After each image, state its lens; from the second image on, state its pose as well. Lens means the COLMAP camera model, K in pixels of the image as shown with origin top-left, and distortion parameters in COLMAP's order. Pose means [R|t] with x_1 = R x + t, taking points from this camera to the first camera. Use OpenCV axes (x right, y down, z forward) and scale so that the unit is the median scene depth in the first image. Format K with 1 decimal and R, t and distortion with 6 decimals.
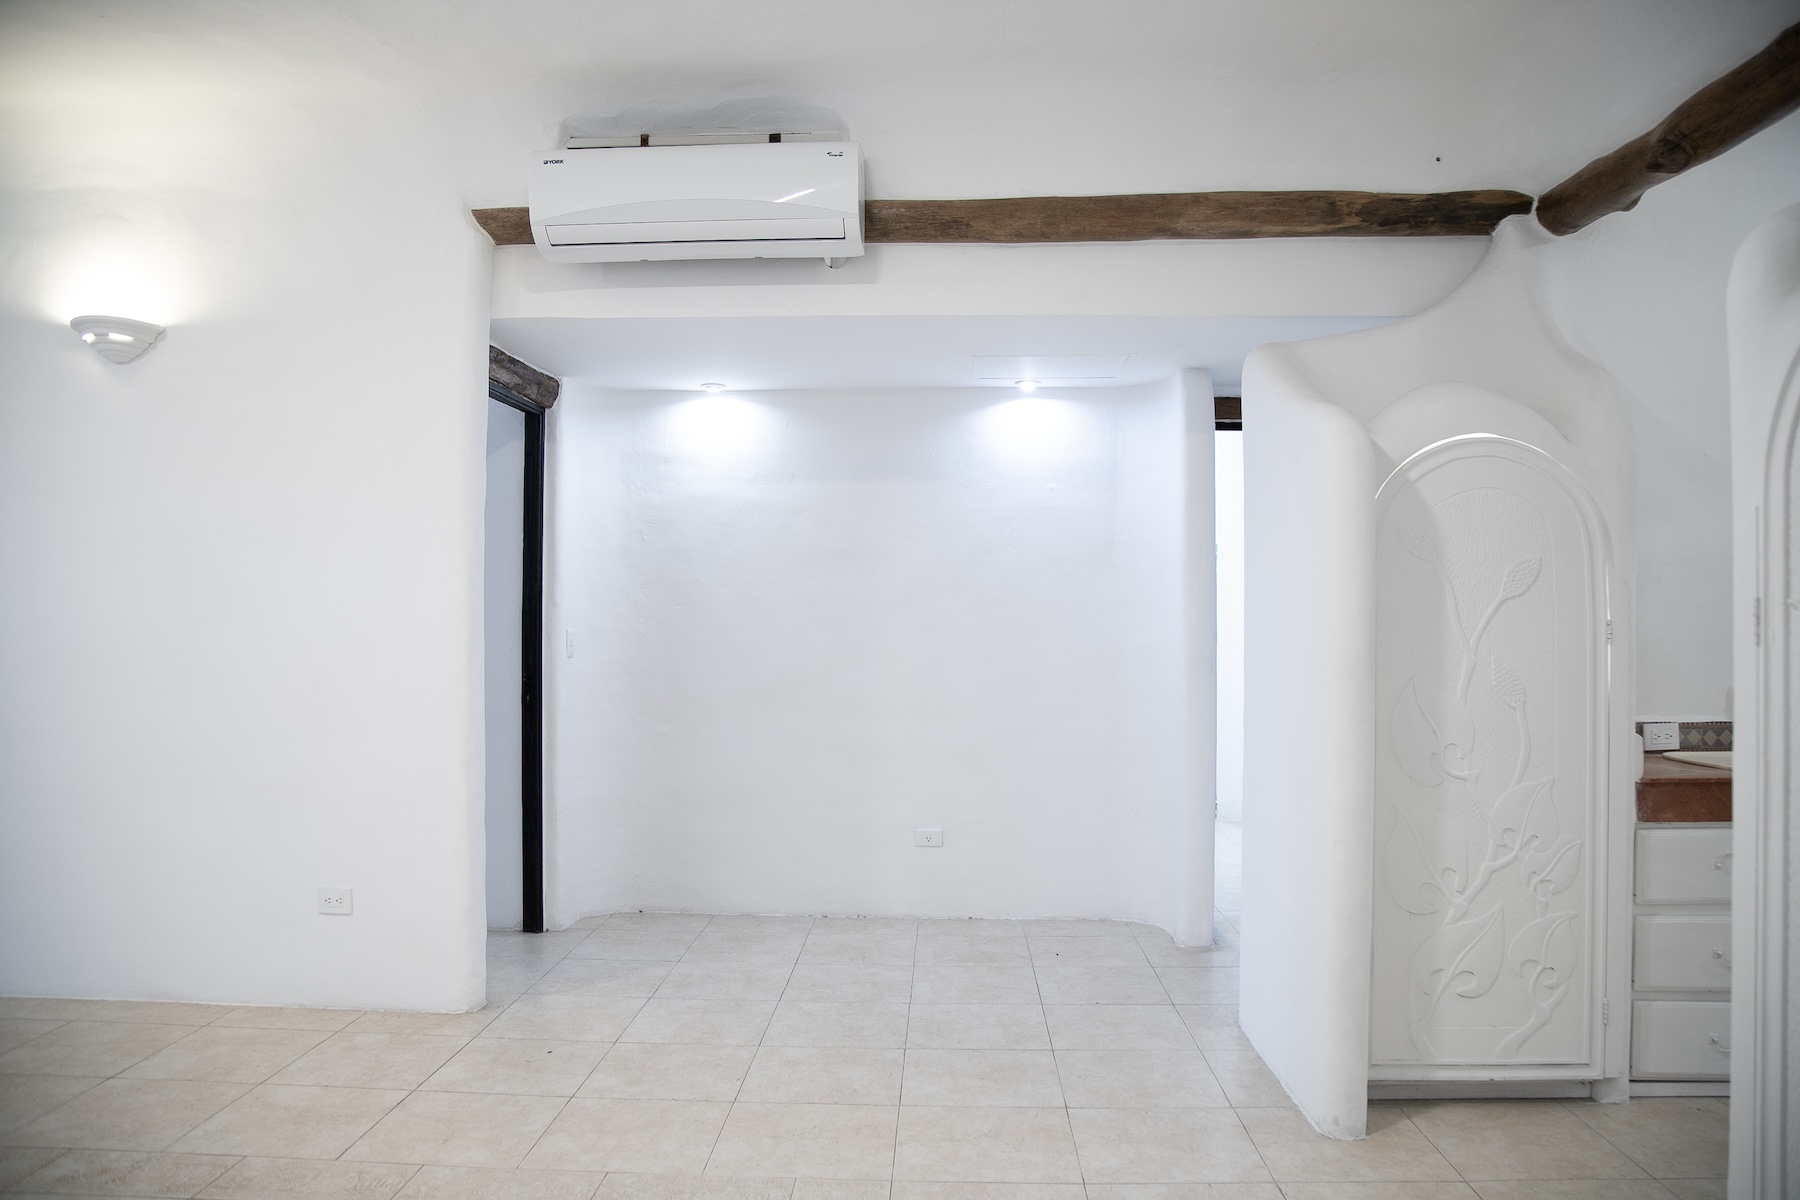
lens RADIAL K [[1234.6, 0, 901.2], [0, 1234.6, 596.4], [0, 0, 1]] dist [-0.092751, 0.008978]
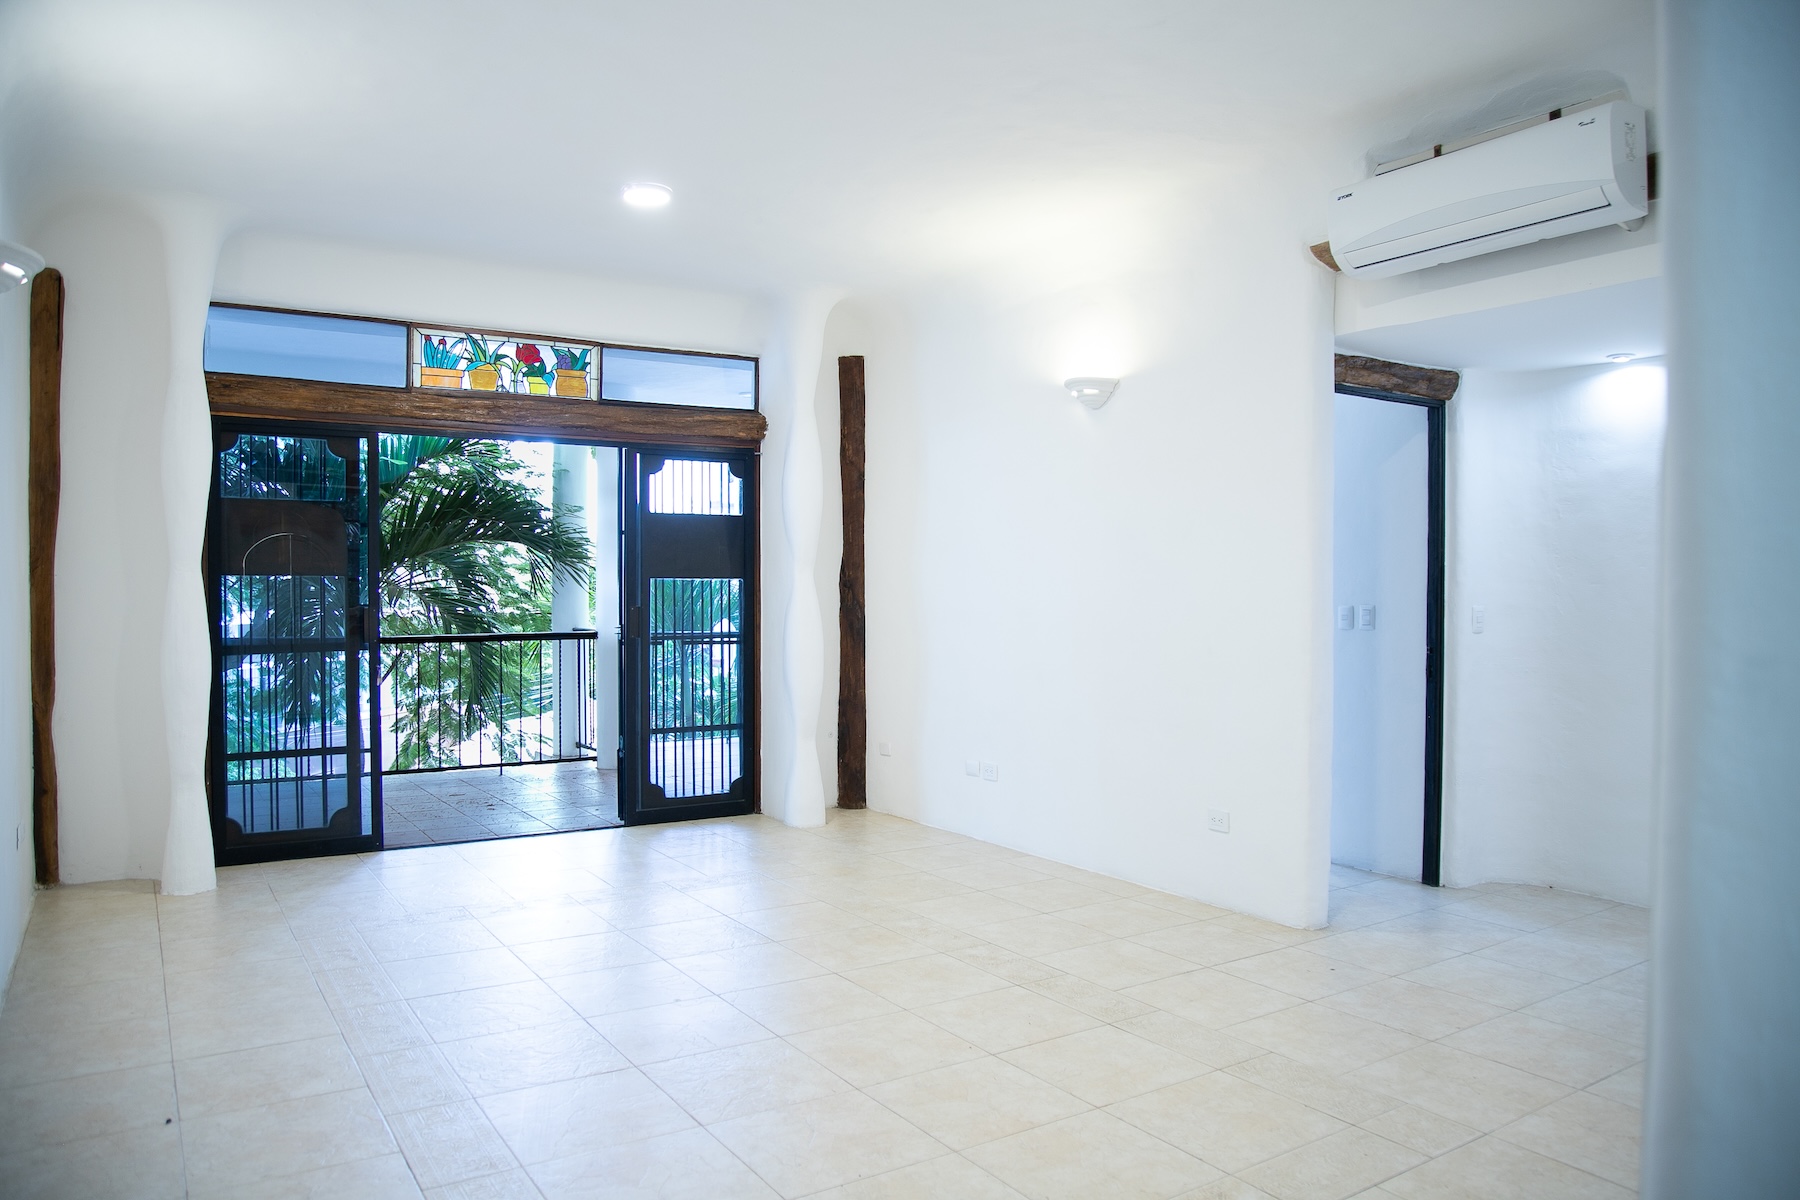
lens RADIAL K [[1234.6, 0, 902.0], [0, 1234.6, 602.5], [0, 0, 1]] dist [-0.092751, 0.008978]
pose [[0.568884, 0.008482, -0.822374, 0.390987], [0.011472, 0.999768, 0.018248, -0.002123], [0.822338, -0.019815, 0.568654, 0.003300]]
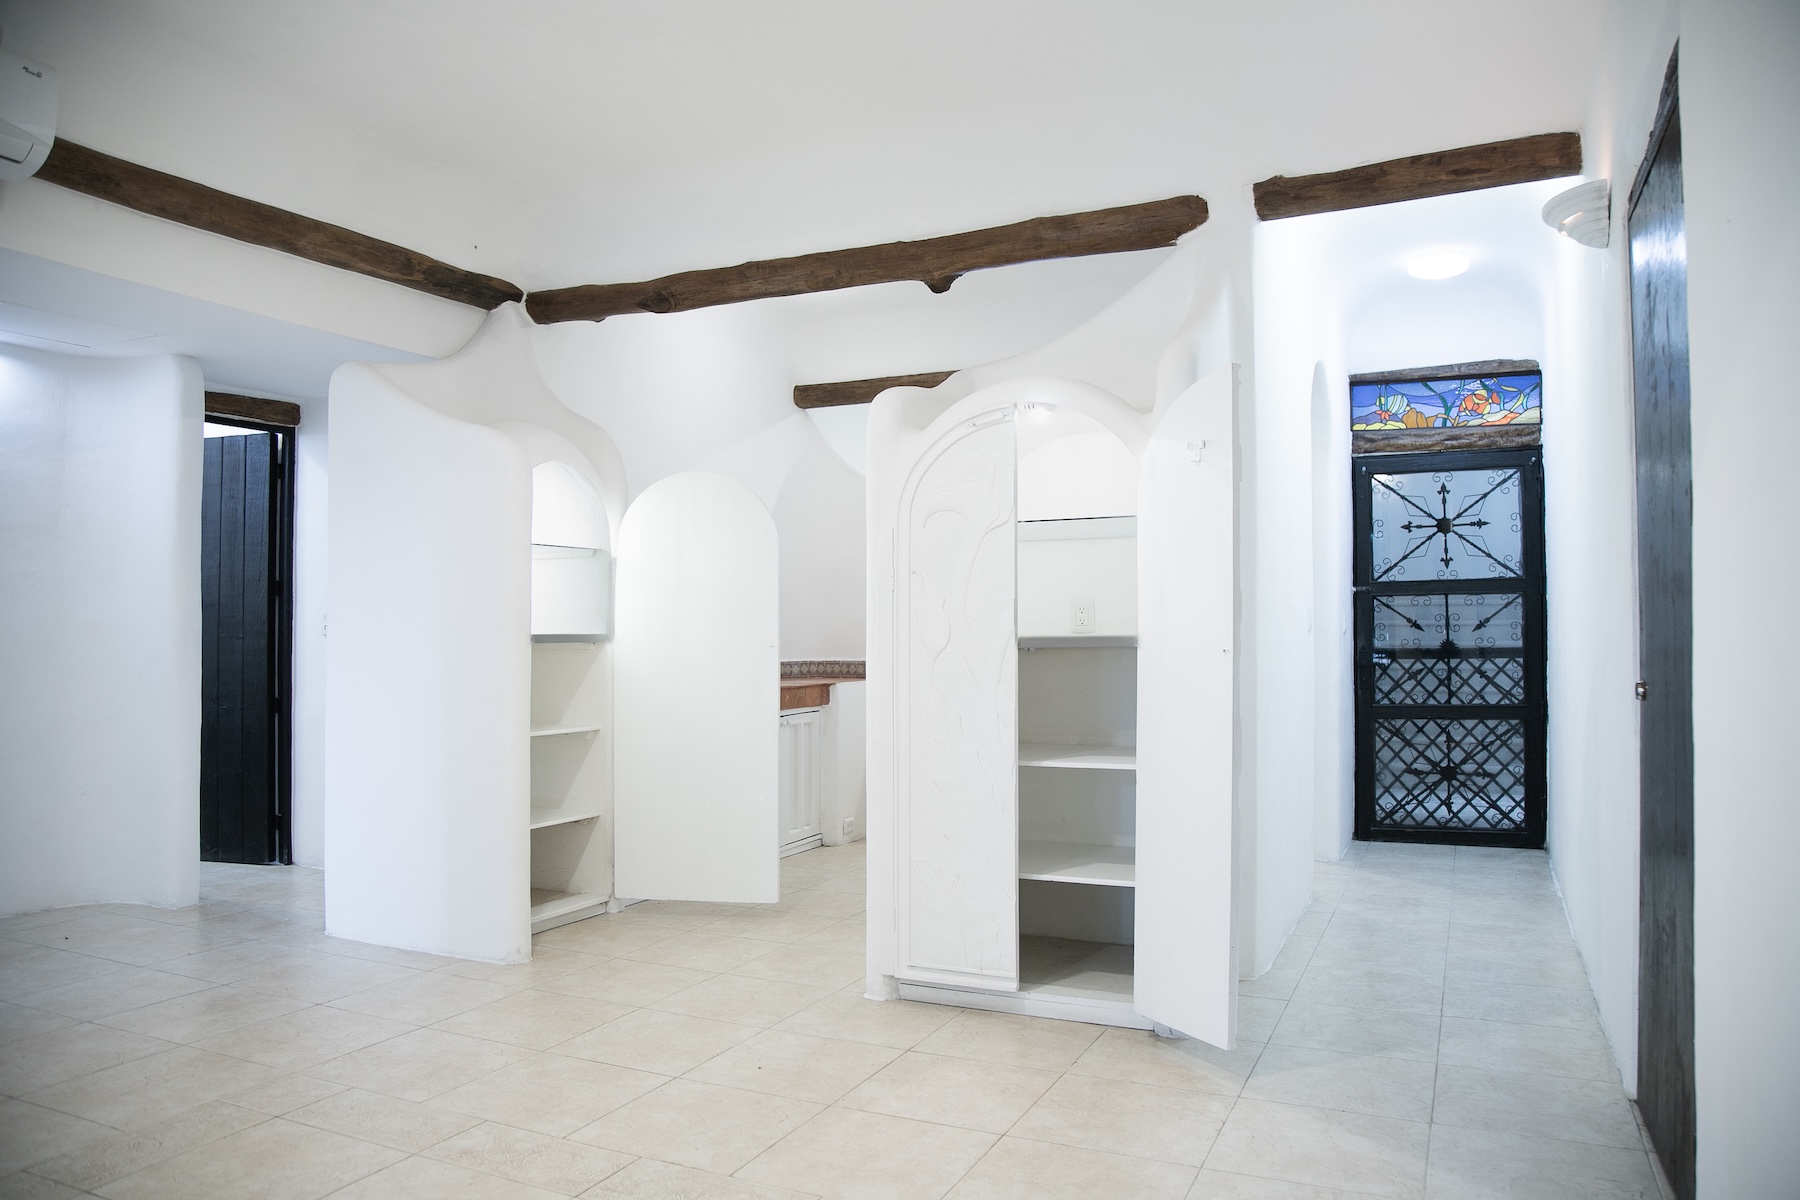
lens RADIAL K [[1234.6, 0, 894.4], [0, 1234.6, 603.2], [0, 0, 1]] dist [-0.092751, 0.008978]
pose [[0.393071, 0.022425, 0.919235, -0.576583], [-0.014665, 0.999728, -0.018118, 0.044488], [-0.919391, -0.006359, 0.393293, 0.045050]]
